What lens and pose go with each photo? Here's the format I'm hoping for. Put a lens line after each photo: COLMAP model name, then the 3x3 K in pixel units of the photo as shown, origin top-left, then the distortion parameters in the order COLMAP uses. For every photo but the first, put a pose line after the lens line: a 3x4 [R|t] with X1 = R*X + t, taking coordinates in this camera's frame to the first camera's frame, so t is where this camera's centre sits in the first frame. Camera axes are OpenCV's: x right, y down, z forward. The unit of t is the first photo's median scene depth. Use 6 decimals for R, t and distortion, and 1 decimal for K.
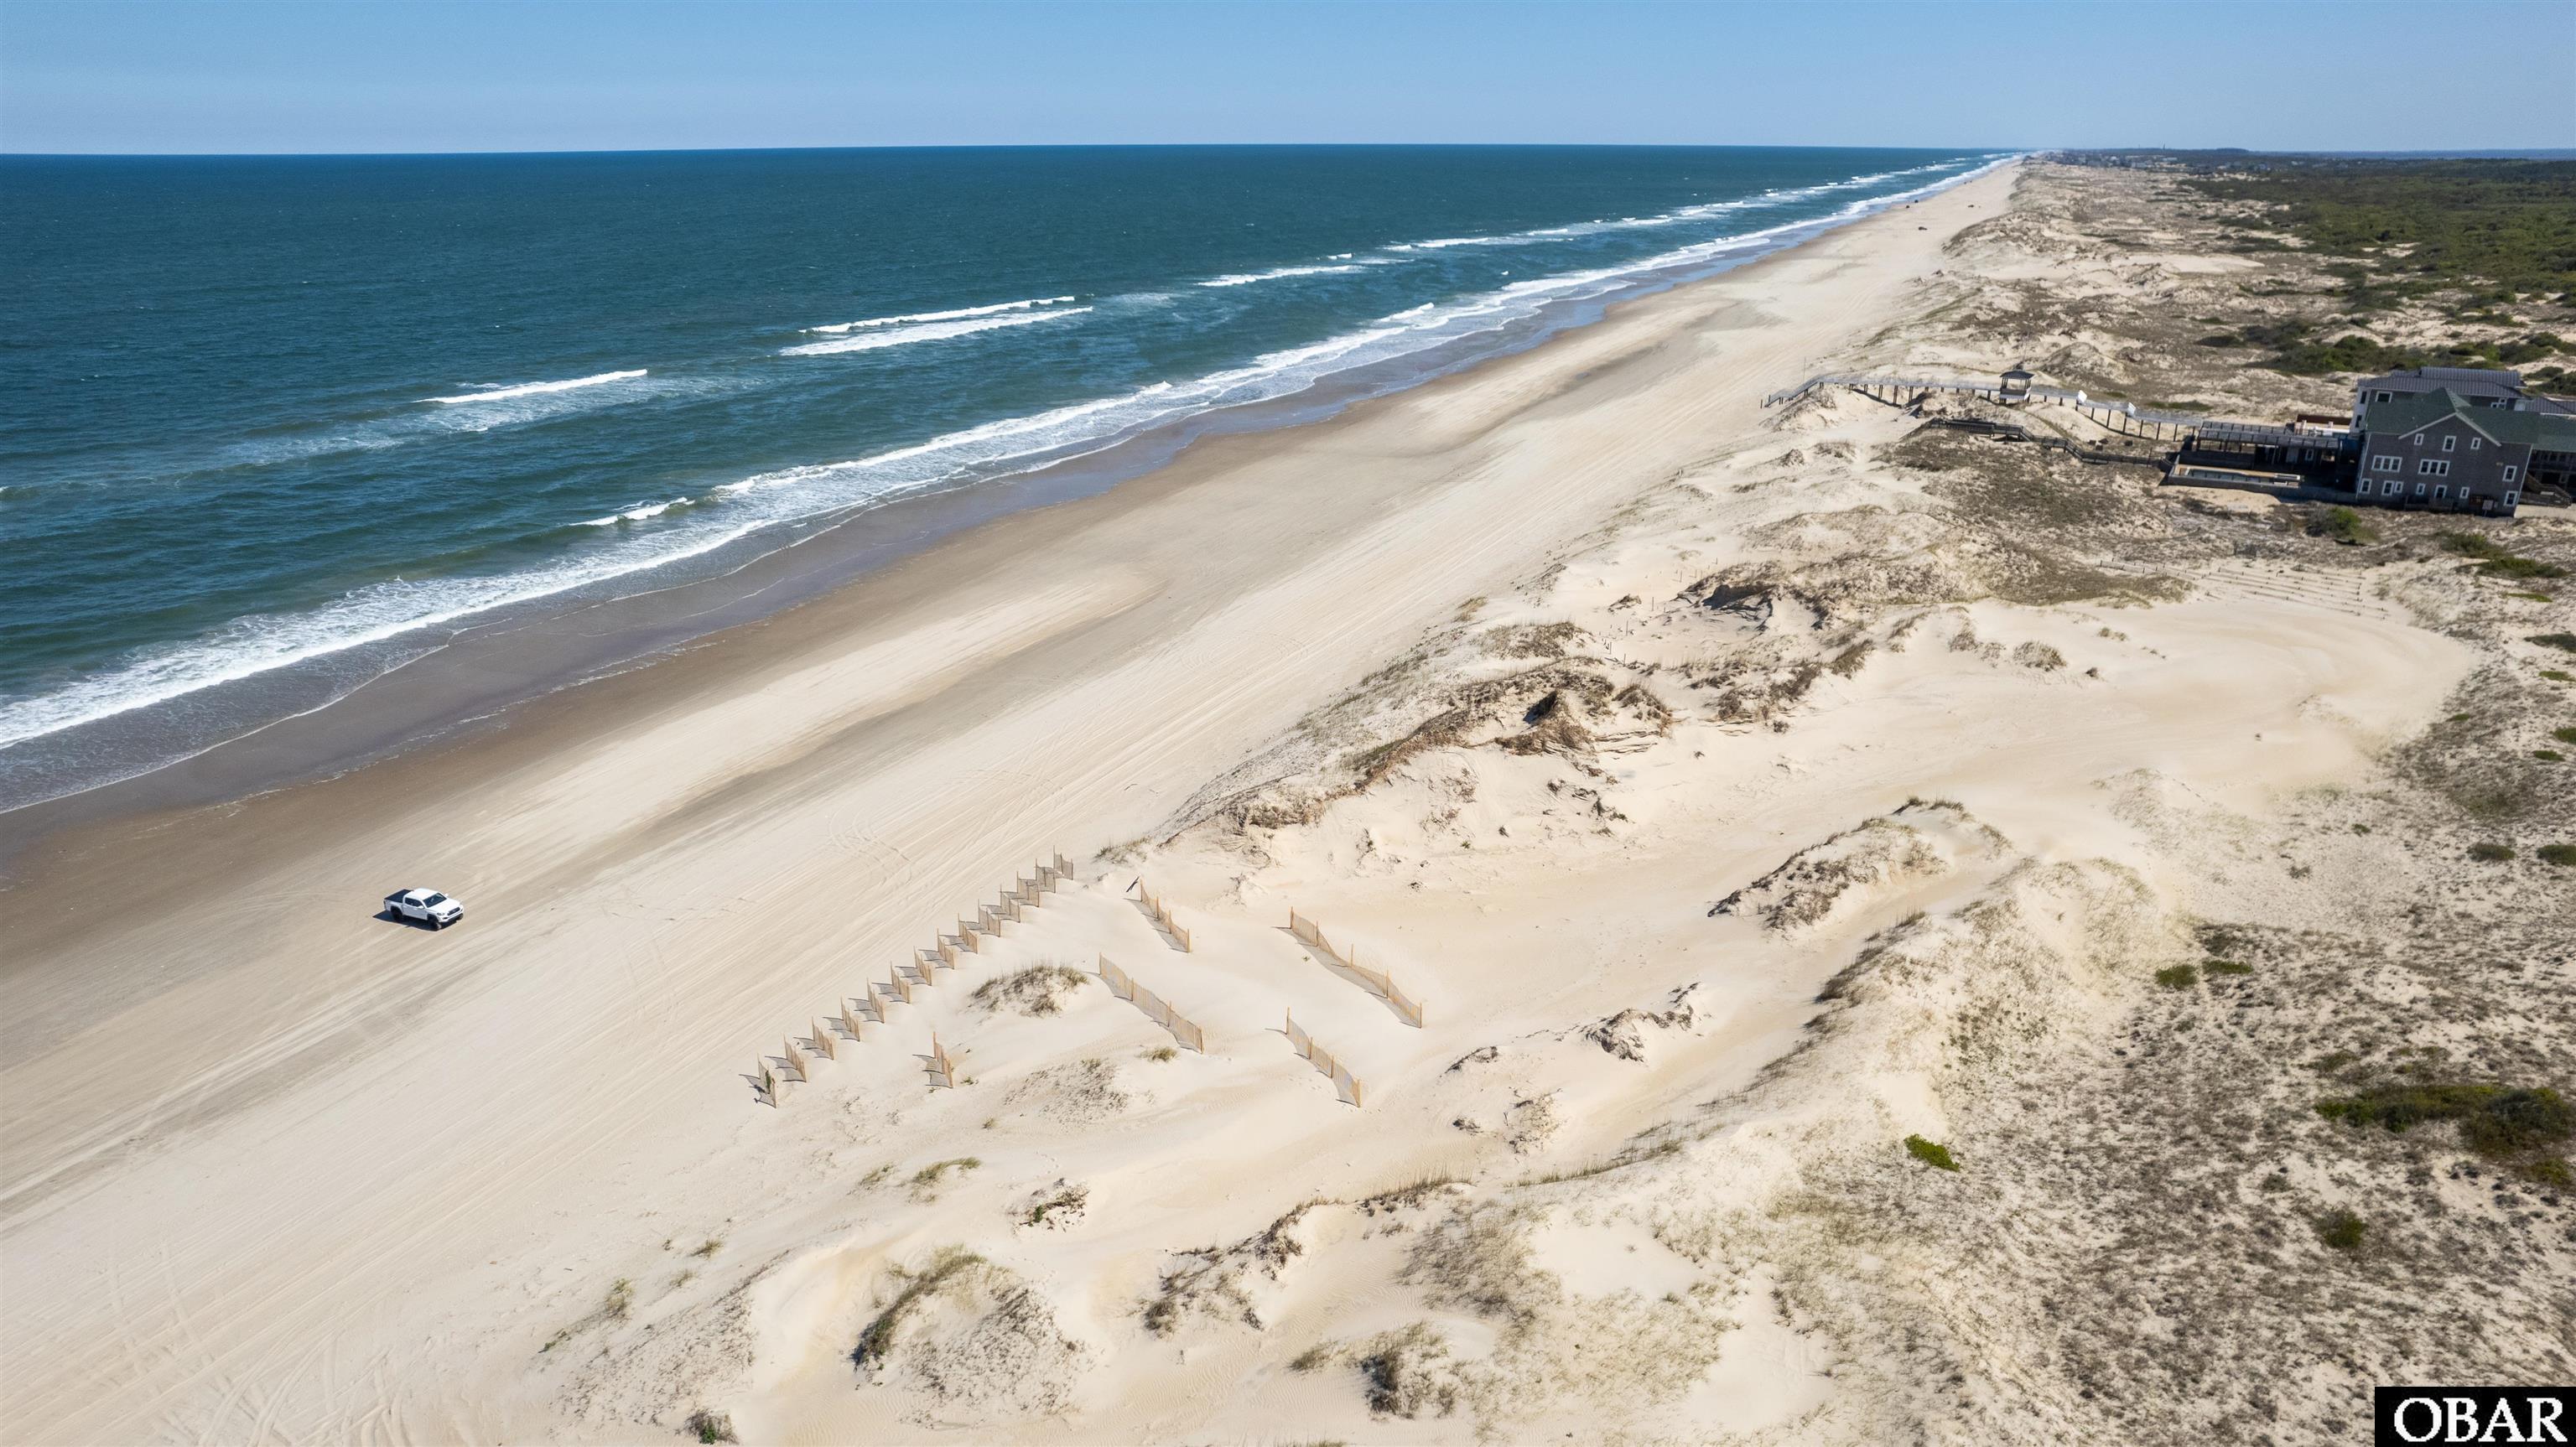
lens RADIAL K [[1682.5, 0, 1288.0], [0, 1682.5, 723.5], [0, 0, 1]] dist [-0.074073, 0.062863]
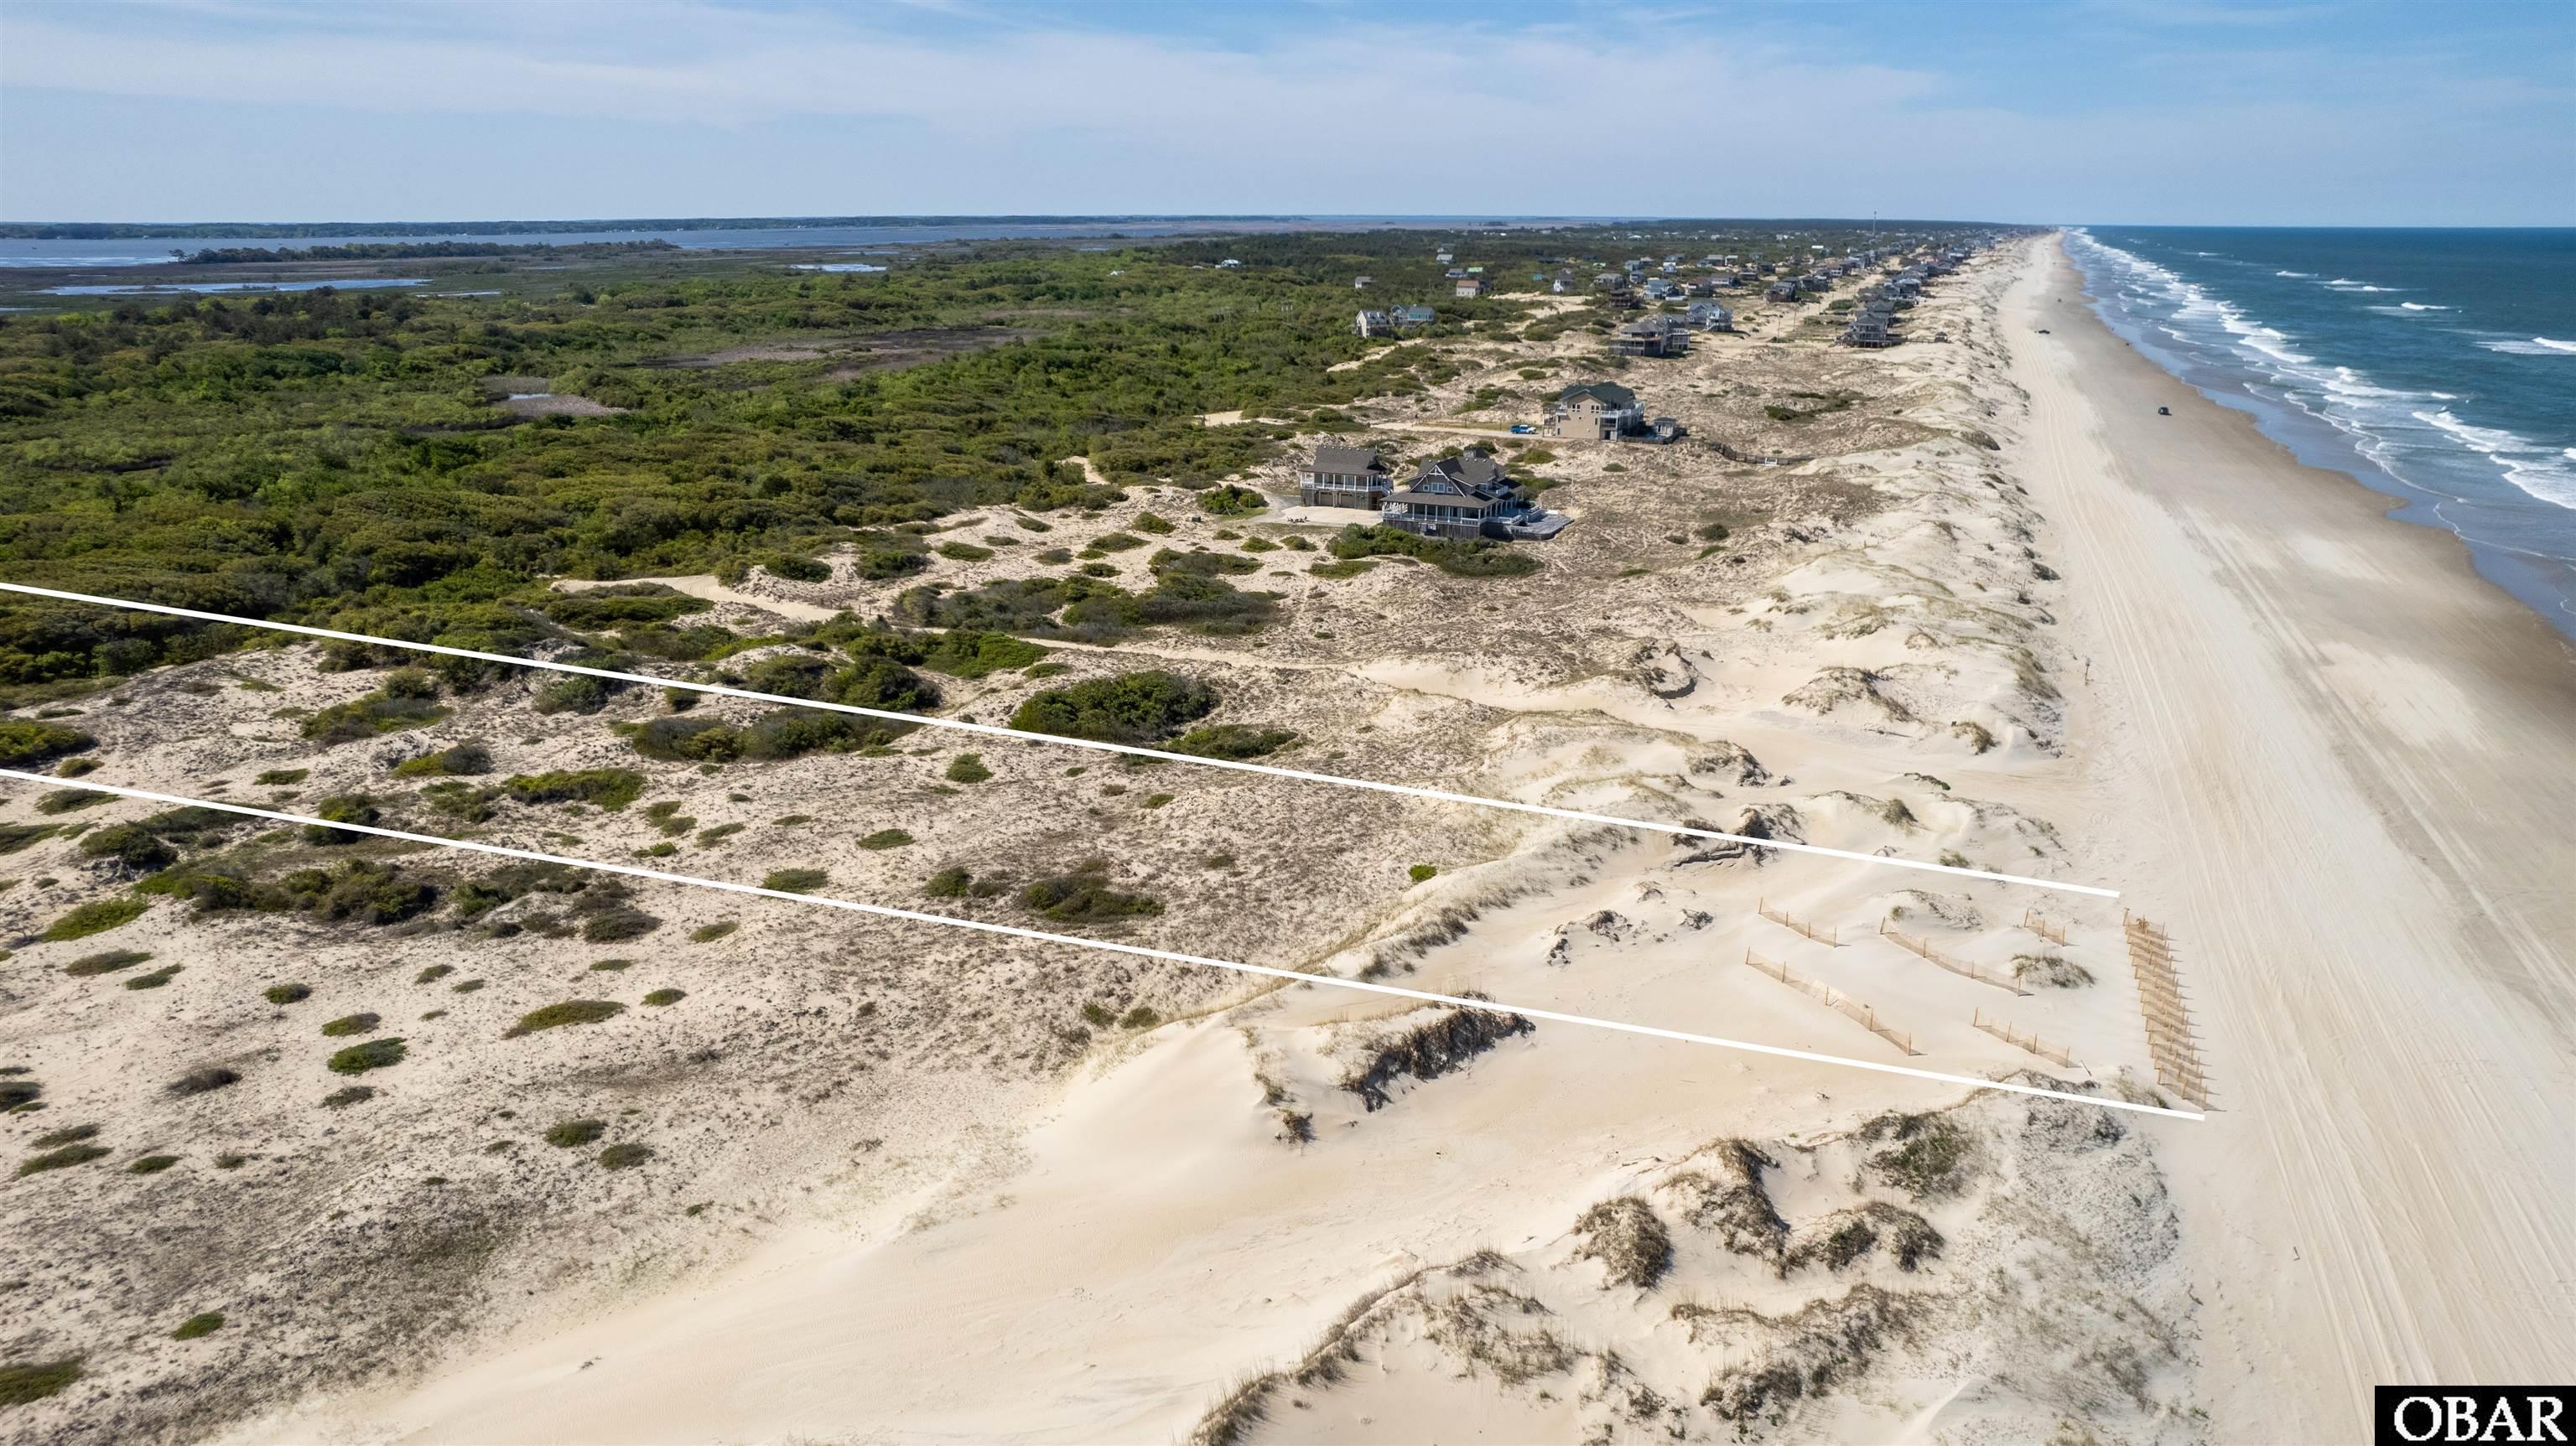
lens RADIAL K [[1682.4, 0, 1288.0], [0, 1682.4, 723.0], [0, 0, 1]] dist [-0.074073, 0.062863]
pose [[-0.998667, 0.021107, -0.047097, 0.436249], [-0.011147, 0.802799, 0.596145, -0.663720], [0.050392, 0.595876, -0.801494, 1.659563]]
